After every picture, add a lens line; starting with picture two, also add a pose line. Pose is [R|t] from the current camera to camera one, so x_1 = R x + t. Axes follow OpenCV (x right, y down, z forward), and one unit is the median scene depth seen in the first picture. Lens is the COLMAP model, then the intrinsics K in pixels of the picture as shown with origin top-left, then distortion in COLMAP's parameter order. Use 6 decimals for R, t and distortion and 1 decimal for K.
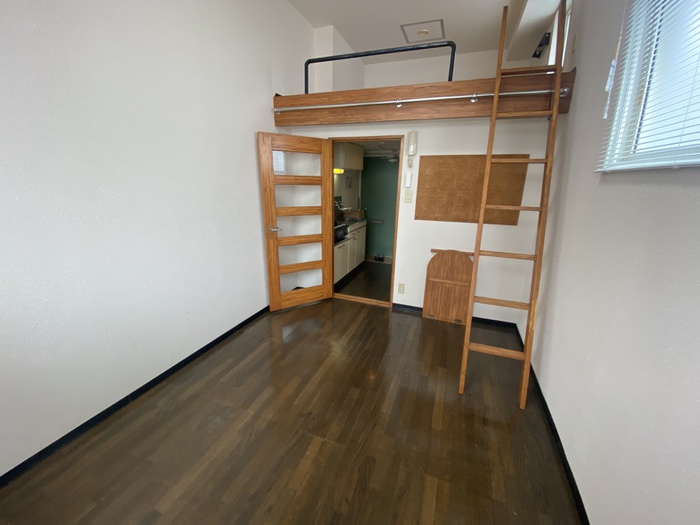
lens RADIAL K [[284.7, 0, 348.0], [0, 284.7, 262.5], [0, 0, 1]] dist [0.021025, -0.018326]
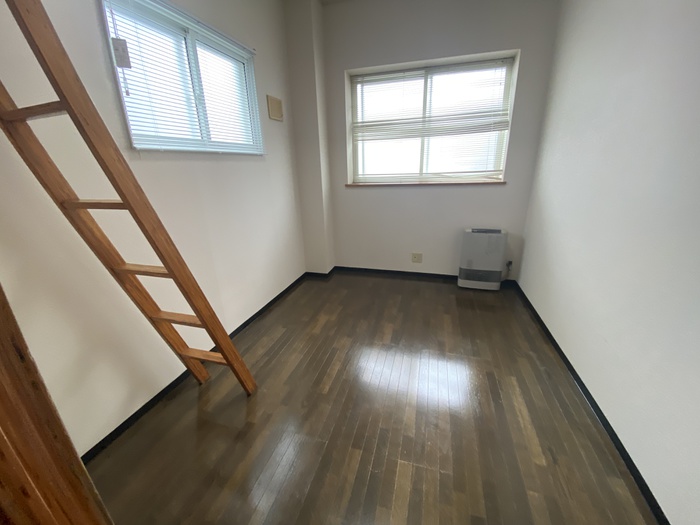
lens RADIAL K [[284.7, 0, 348.0], [0, 284.7, 262.5], [0, 0, 1]] dist [0.021025, -0.018326]
pose [[-0.996343, 0.033540, -0.078586, 0.151148], [-0.018662, 0.812105, 0.583213, -0.439803], [0.083381, 0.582546, -0.808509, 1.580380]]
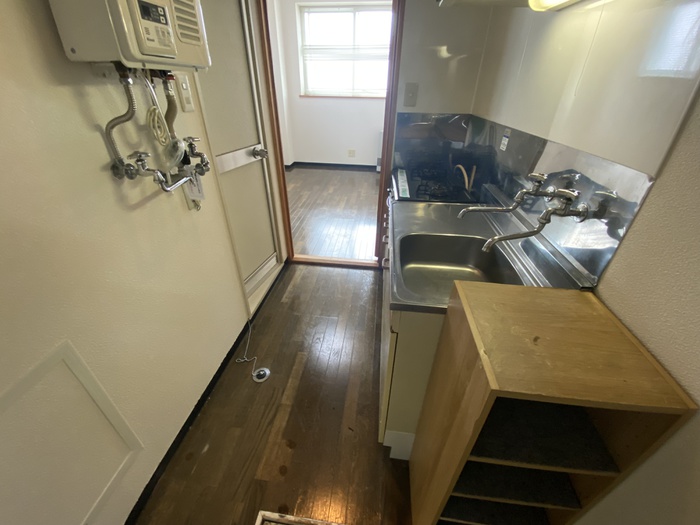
lens RADIAL K [[284.8, 0, 351.5], [0, 284.8, 259.3], [0, 0, 1]] dist [0.019554, -0.018586]
pose [[-0.966914, 0.097622, -0.235687, 0.294542], [-0.110074, 0.673798, 0.730671, -0.694605], [0.230135, 0.732438, -0.640759, 2.566779]]
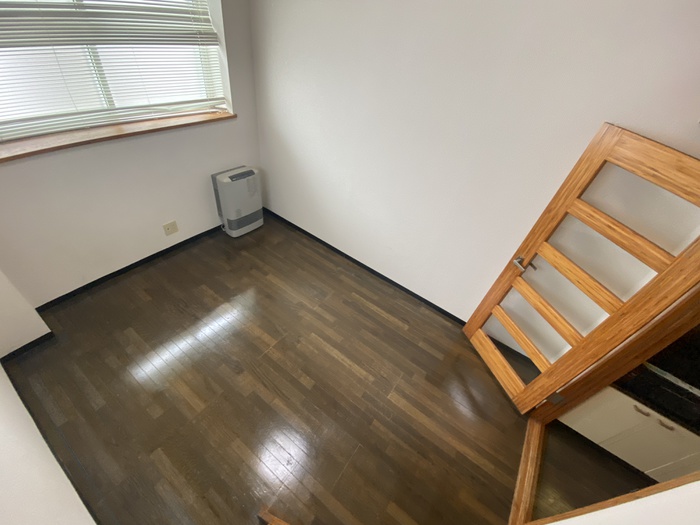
lens RADIAL K [[284.7, 0, 348.0], [0, 284.7, 262.5], [0, 0, 1]] dist [0.021025, -0.018326]
pose [[-0.242261, 0.596842, -0.764911, 0.529476], [-0.416881, 0.647871, 0.637552, -0.557741], [0.876082, 0.473331, 0.091858, 0.837597]]
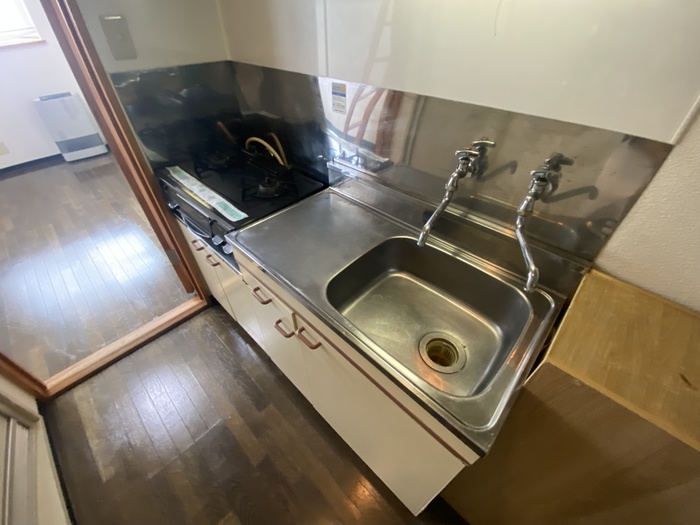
lens RADIAL K [[284.8, 0, 351.5], [0, 284.8, 259.3], [0, 0, 1]] dist [0.019554, -0.018586]
pose [[-0.383738, 0.584624, -0.714815, 0.269407], [-0.280275, 0.663826, 0.693384, -0.609001], [0.879881, 0.466422, -0.090879, 2.252005]]
